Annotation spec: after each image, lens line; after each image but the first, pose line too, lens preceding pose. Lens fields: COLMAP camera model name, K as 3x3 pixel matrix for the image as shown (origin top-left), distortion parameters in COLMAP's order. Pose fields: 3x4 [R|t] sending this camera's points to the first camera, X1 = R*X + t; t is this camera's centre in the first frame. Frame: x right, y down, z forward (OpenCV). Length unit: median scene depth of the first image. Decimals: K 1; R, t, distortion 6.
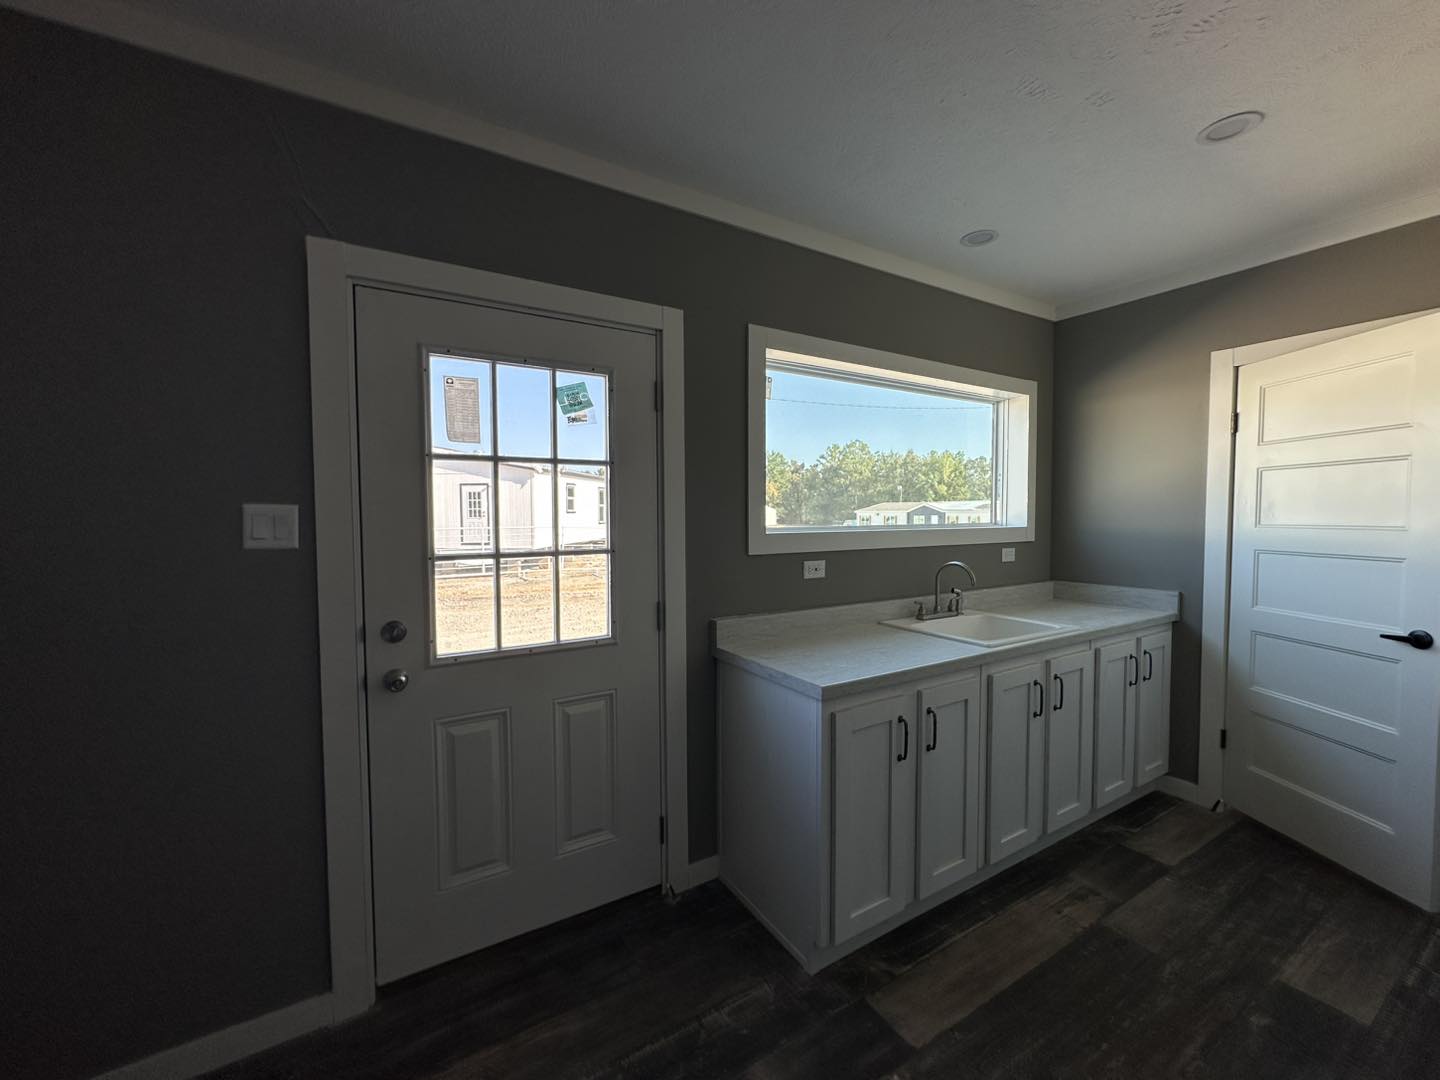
lens RADIAL K [[569.8, 0, 720.0], [0, 569.8, 540.0], [0, 0, 1]] dist [-0.006187, 0.000525]
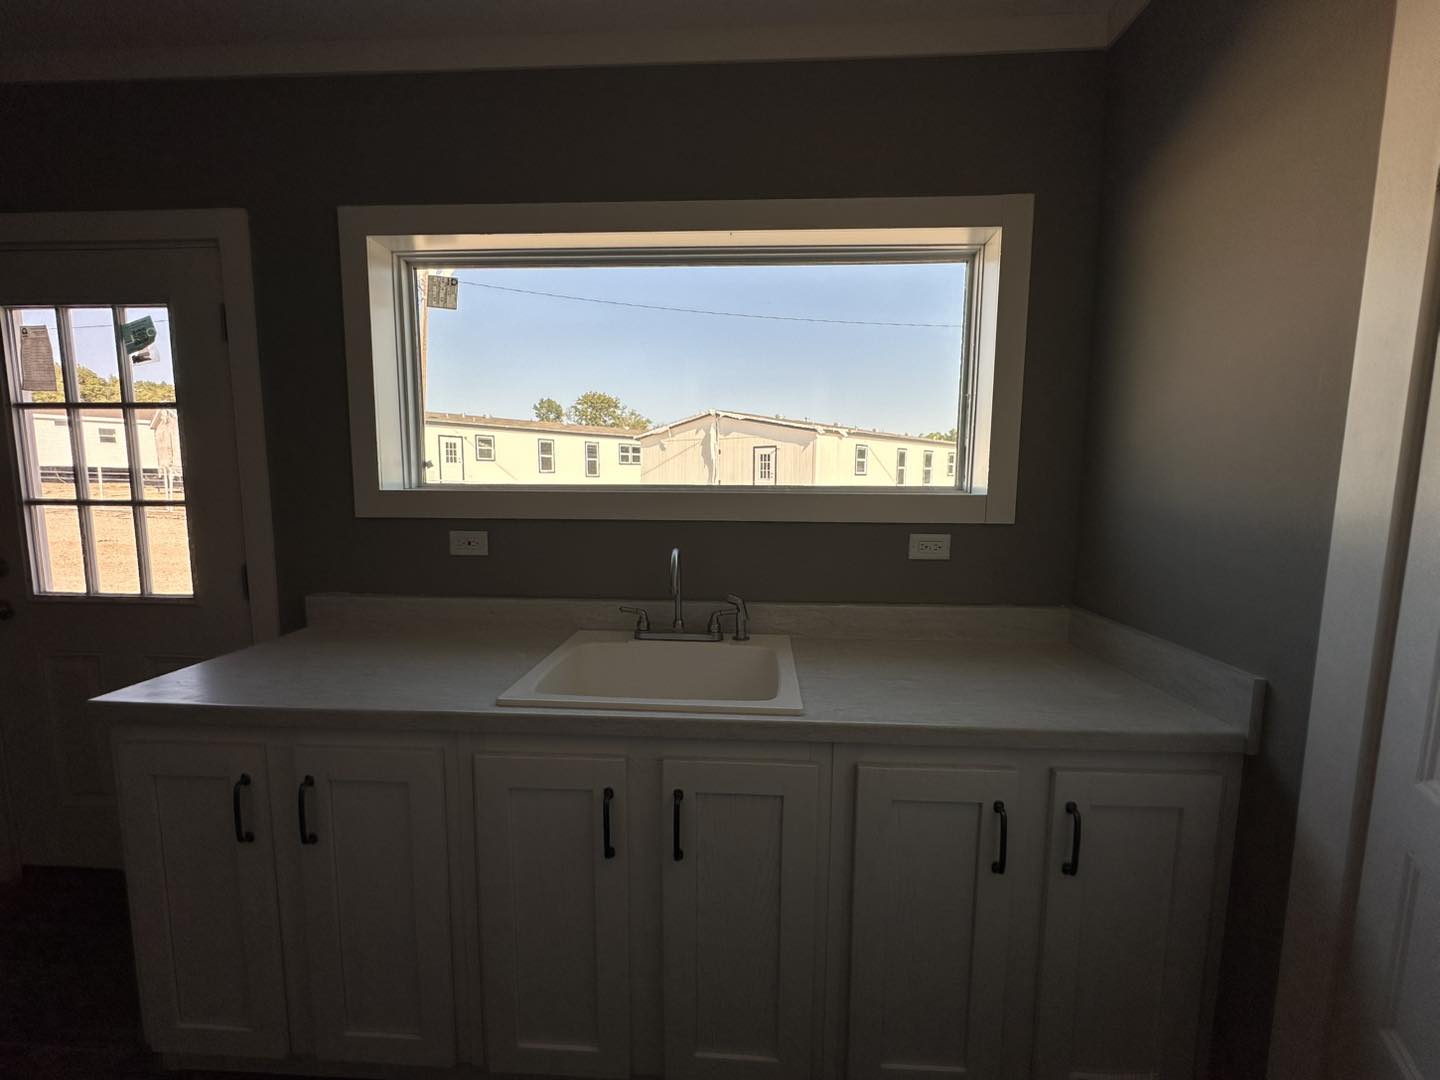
lens RADIAL K [[615.9, 0, 722.0], [0, 615.9, 529.7], [0, 0, 1]] dist [-0.000959, 0.000241]
pose [[0.821378, 0.056633, -0.567566, 1.022975], [-0.037276, 0.998261, 0.045664, -0.013361], [0.569165, -0.016351, 0.822061, 0.656683]]
